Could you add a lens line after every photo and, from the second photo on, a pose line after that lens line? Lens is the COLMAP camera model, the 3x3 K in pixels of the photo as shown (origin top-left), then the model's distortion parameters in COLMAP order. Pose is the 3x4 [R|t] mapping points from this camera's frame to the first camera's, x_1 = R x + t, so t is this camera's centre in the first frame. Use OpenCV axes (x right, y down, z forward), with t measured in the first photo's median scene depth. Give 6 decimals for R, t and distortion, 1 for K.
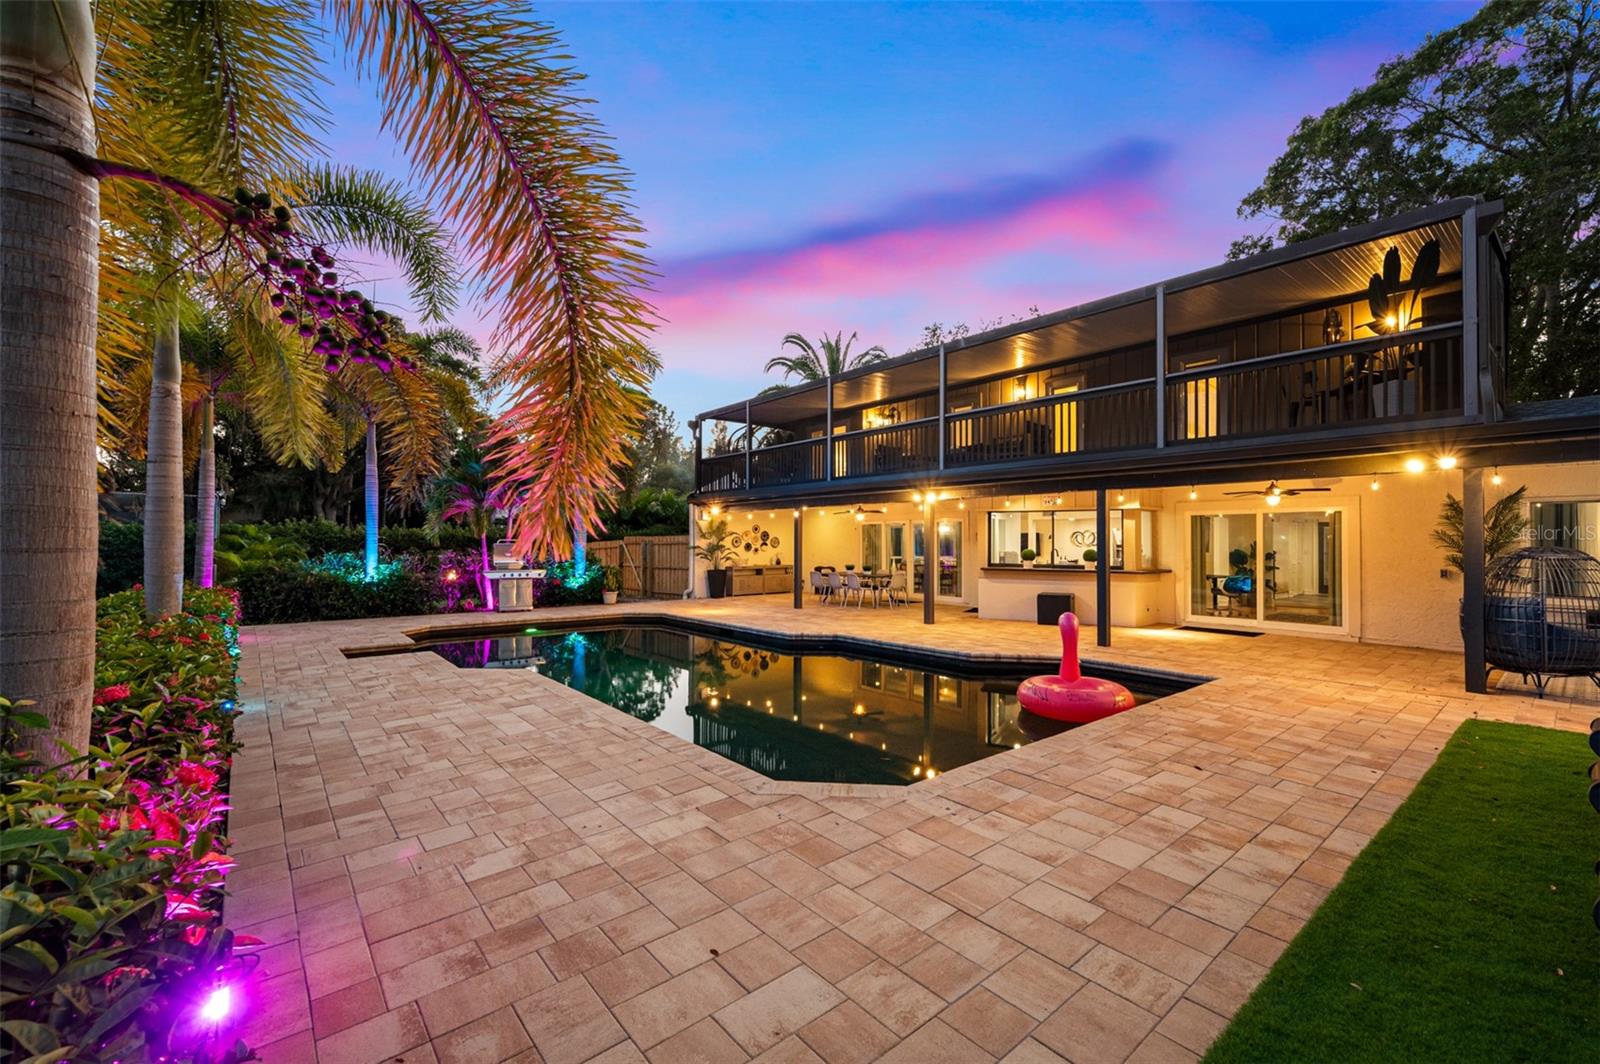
lens RADIAL K [[652.4, 0, 828.1], [0, 652.4, 572.0], [0, 0, 1]] dist [-0.000367, 0.000417]
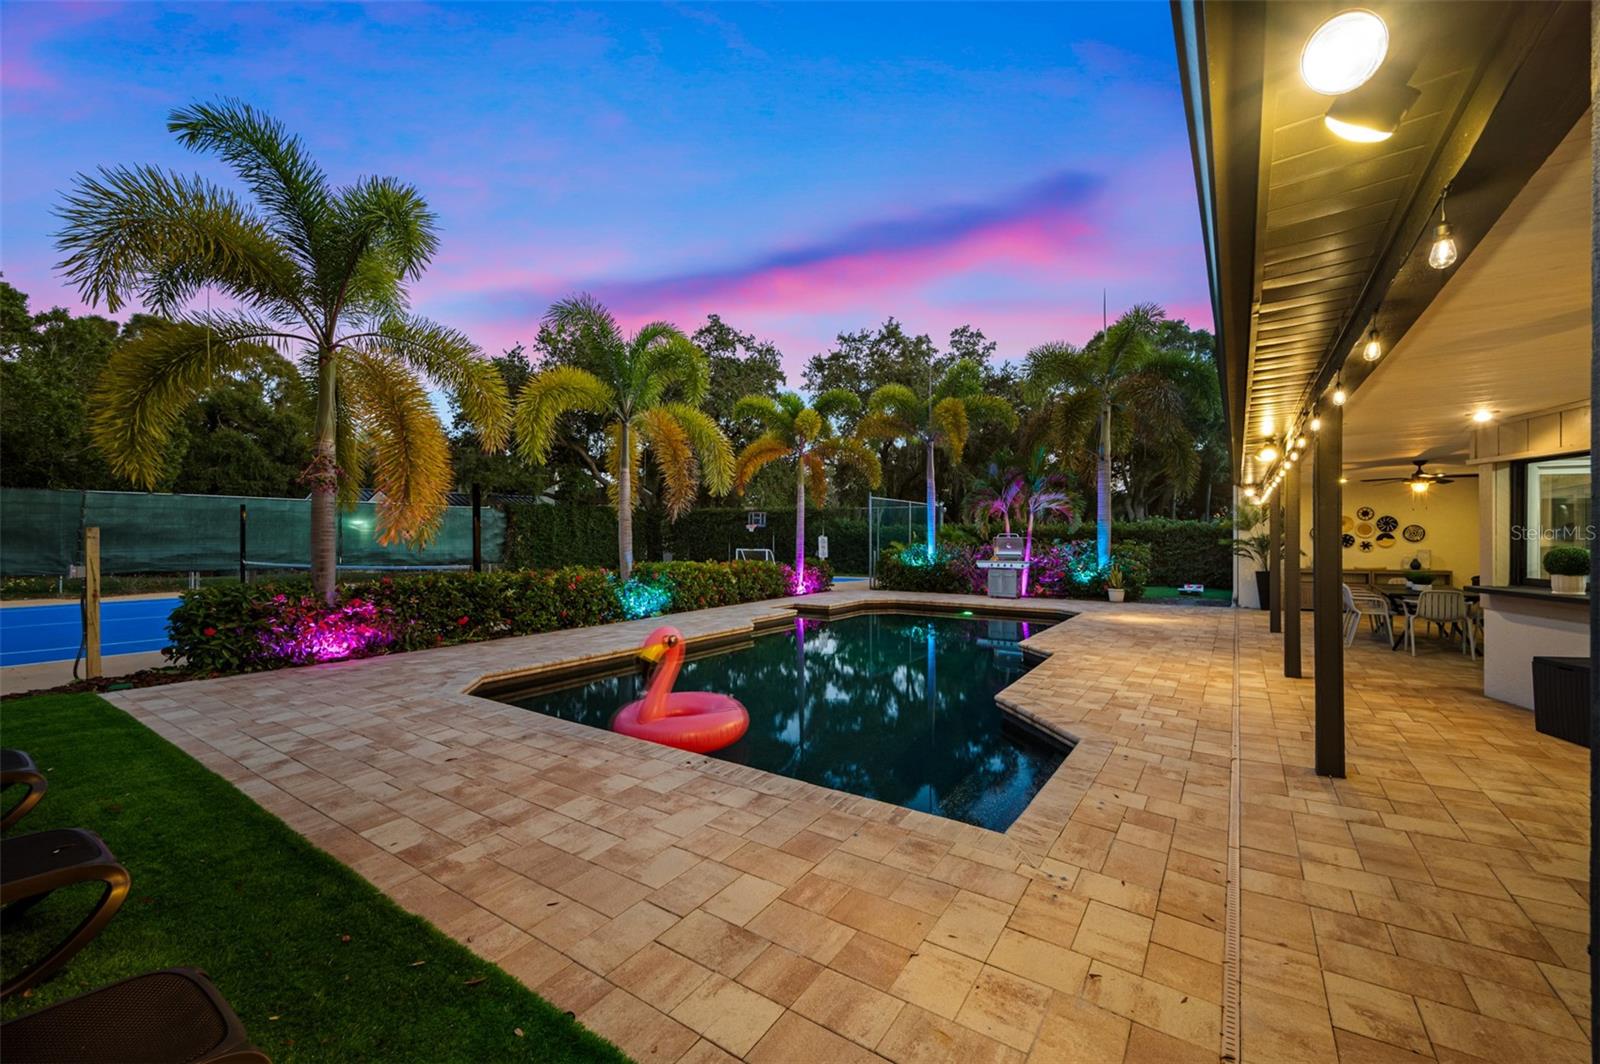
lens RADIAL K [[652.4, 0, 808.8], [0, 652.4, 539.5], [0, 0, 1]] dist [-0.000367, 0.000417]
pose [[0.262705, -0.000315, -0.964876, 0.617734], [-0.036707, 0.999273, -0.010320, -0.019470], [0.964178, 0.038129, 0.262502, 0.457910]]
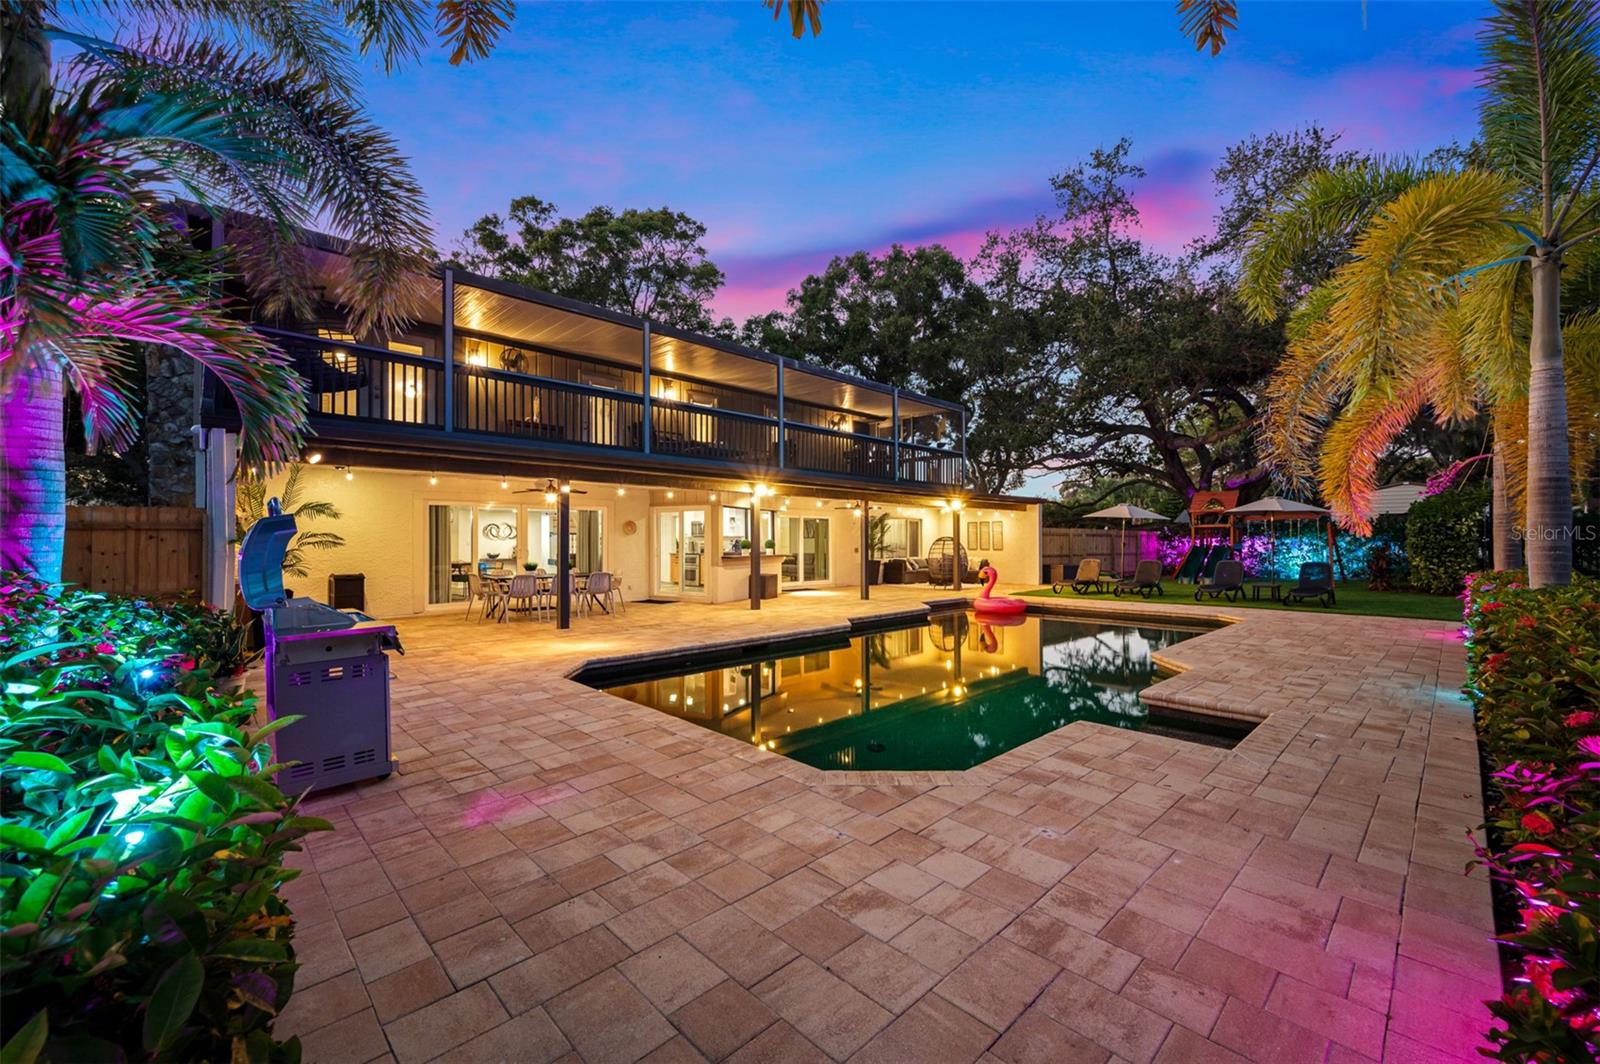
lens RADIAL K [[652.4, 0, 802.2], [0, 652.4, 540.2], [0, 0, 1]] dist [-0.000367, 0.000417]
pose [[-0.037461, -0.001134, 0.999297, -0.956703], [0.045299, 0.998969, 0.002832, -0.036007], [-0.998271, 0.045373, -0.037371, 1.031414]]
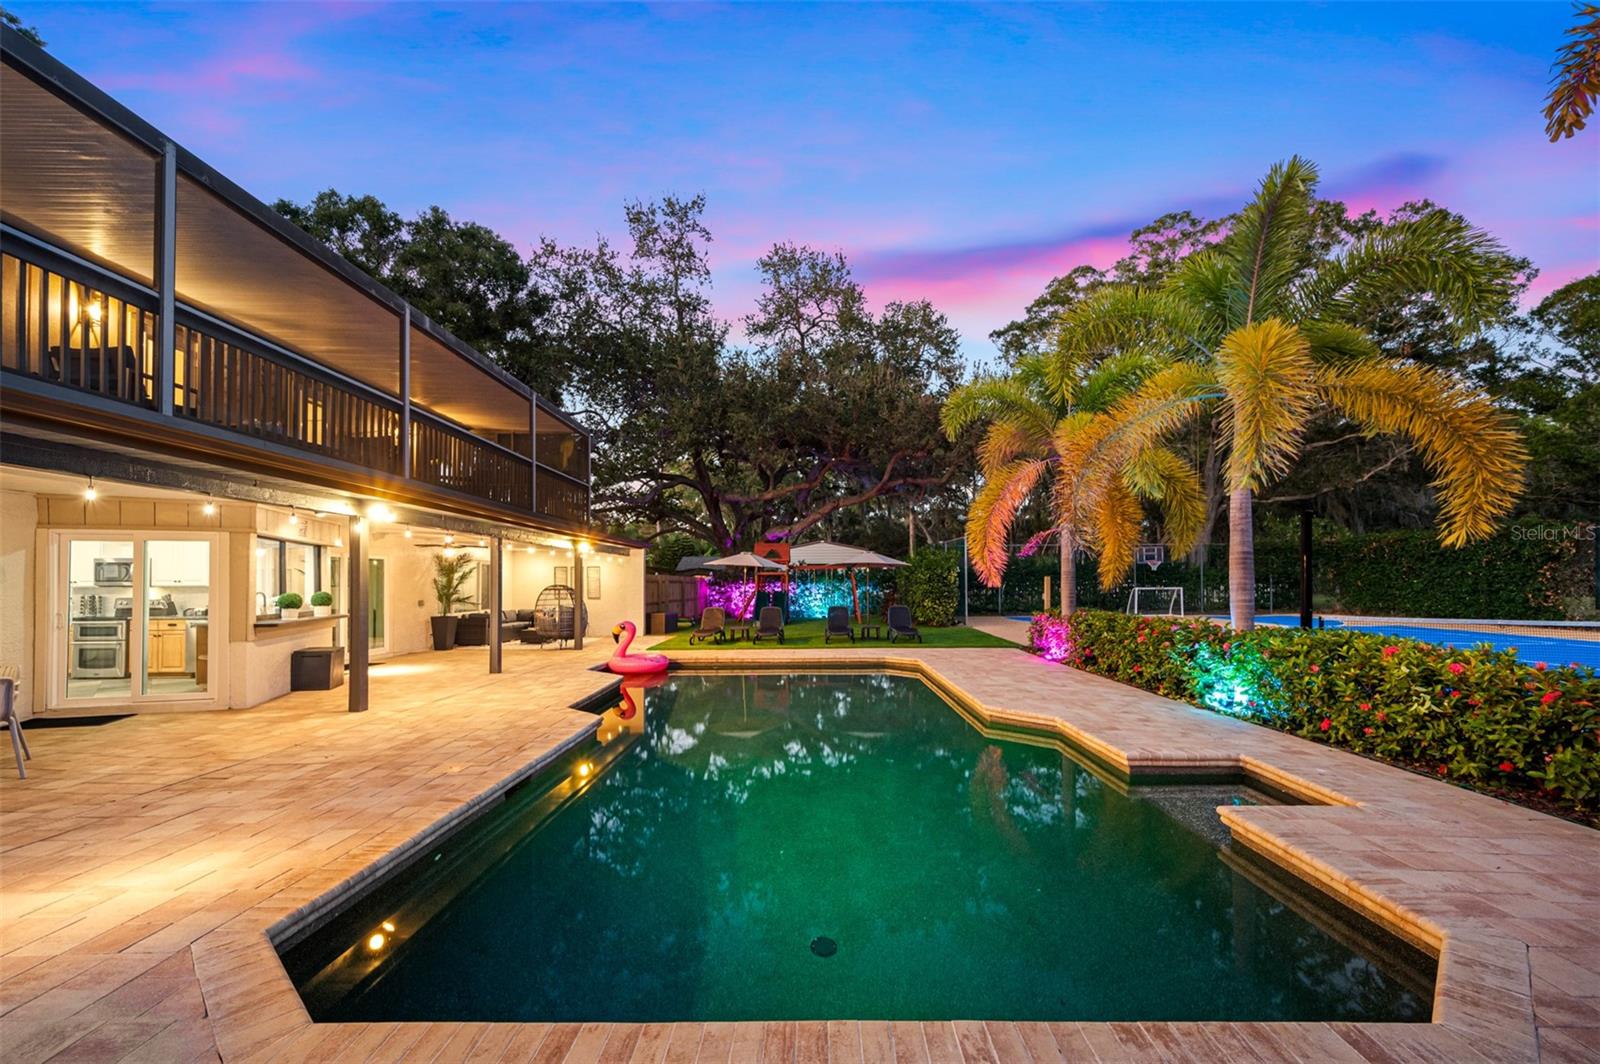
lens RADIAL K [[652.4, 0, 811.5], [0, 652.4, 573.0], [0, 0, 1]] dist [-0.000367, 0.000417]
pose [[-0.753960, 0.008617, 0.656864, -0.623786], [0.029764, 0.999335, 0.021055, -0.059388], [-0.656246, 0.035425, -0.753715, 1.268846]]
